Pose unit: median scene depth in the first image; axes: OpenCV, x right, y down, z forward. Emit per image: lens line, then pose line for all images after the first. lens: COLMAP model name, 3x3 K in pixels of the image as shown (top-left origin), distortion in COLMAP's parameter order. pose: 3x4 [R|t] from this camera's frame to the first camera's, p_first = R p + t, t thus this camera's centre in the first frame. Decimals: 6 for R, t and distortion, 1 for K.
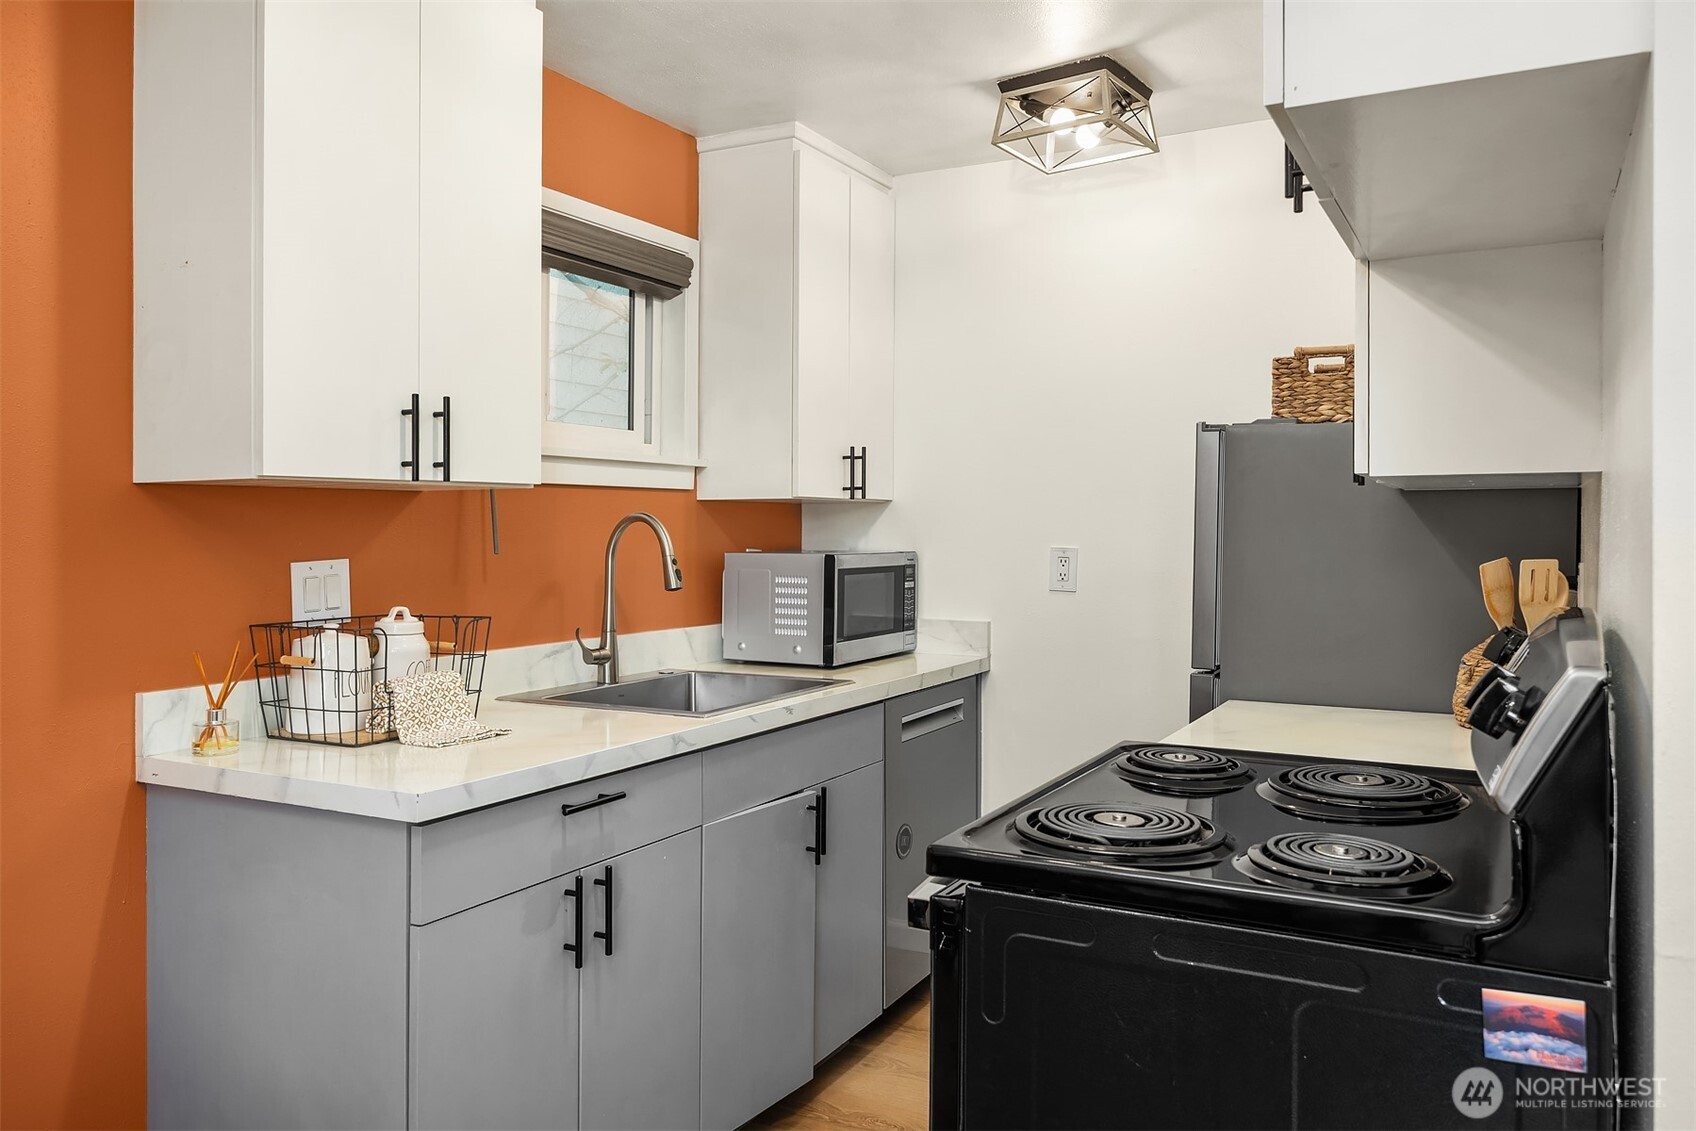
lens RADIAL K [[1237.1, 0, 847.4], [0, 1237.1, 560.9], [0, 0, 1]] dist [-0.002694, 0.001662]
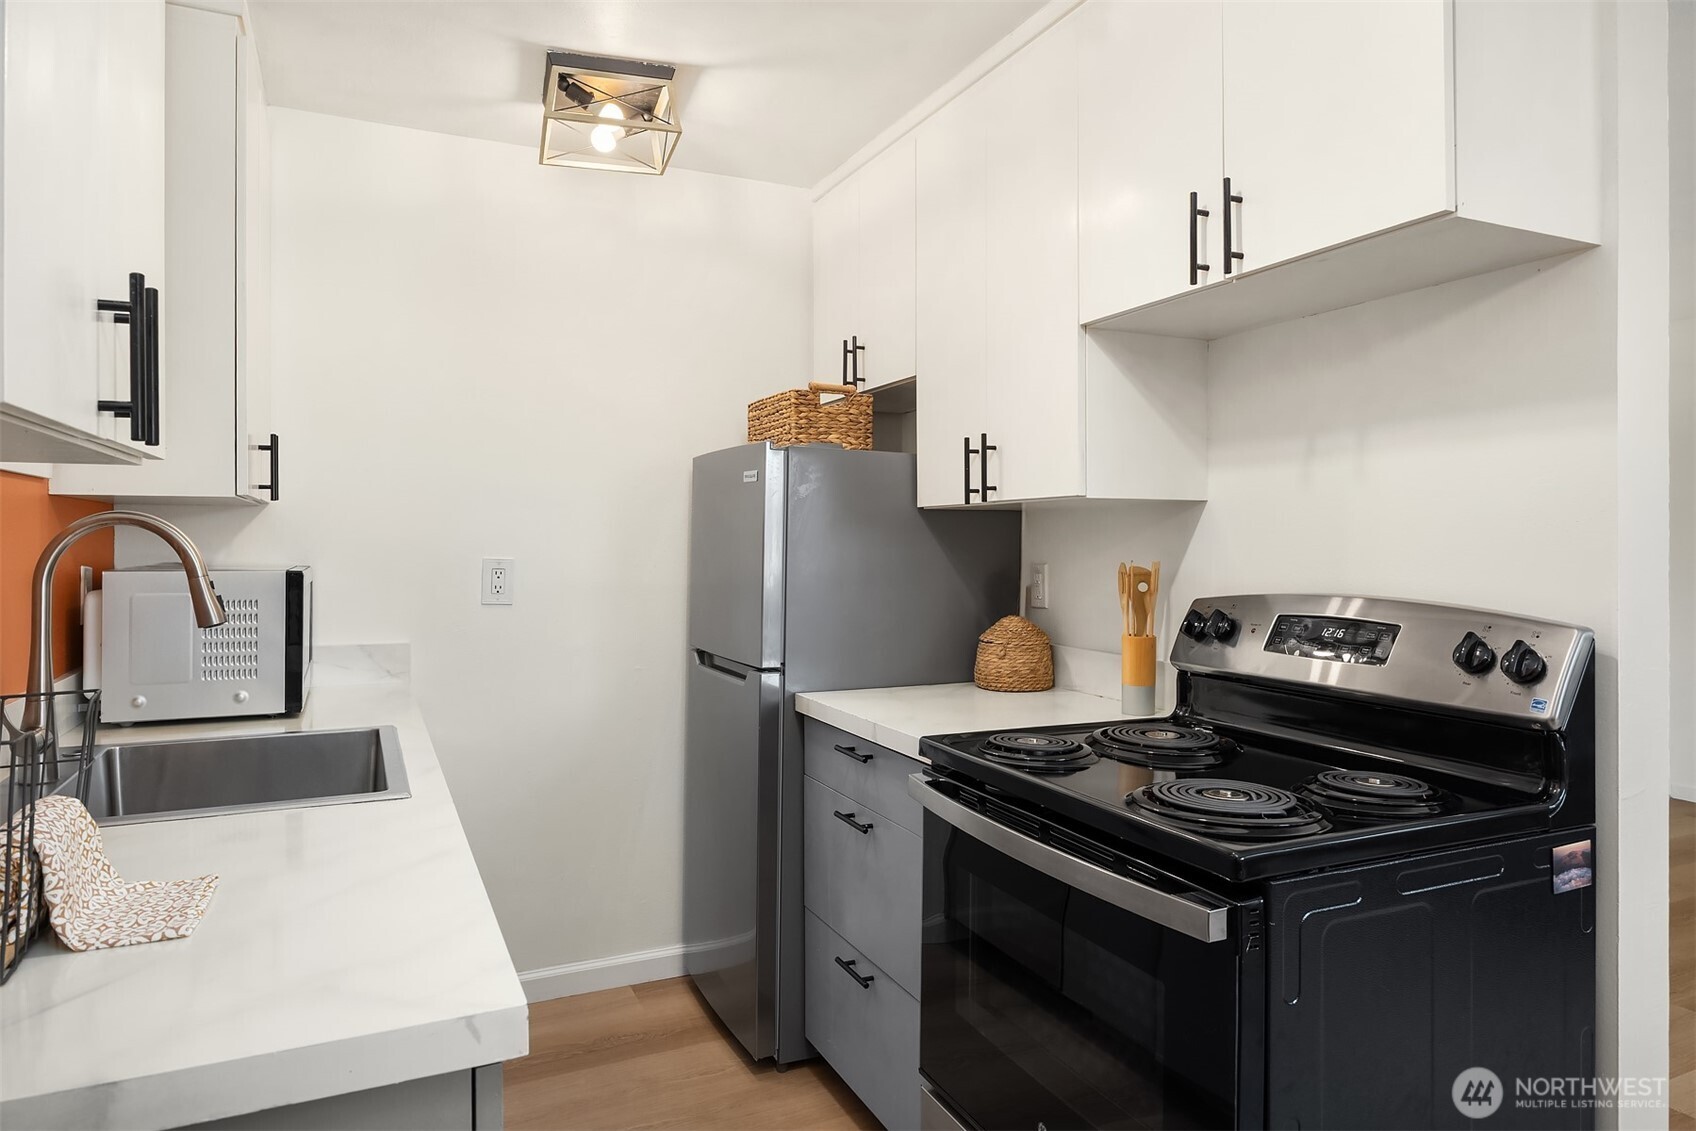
lens RADIAL K [[1058.8, 0, 849.8], [0, 1058.8, 555.4], [0, 0, 1]] dist [0.023295, 0.000987]
pose [[0.590602, -0.004817, 0.806949, -0.418459], [0.019788, 0.999768, -0.008515, -0.001347], [-0.806720, 0.020996, 0.590560, 0.387423]]
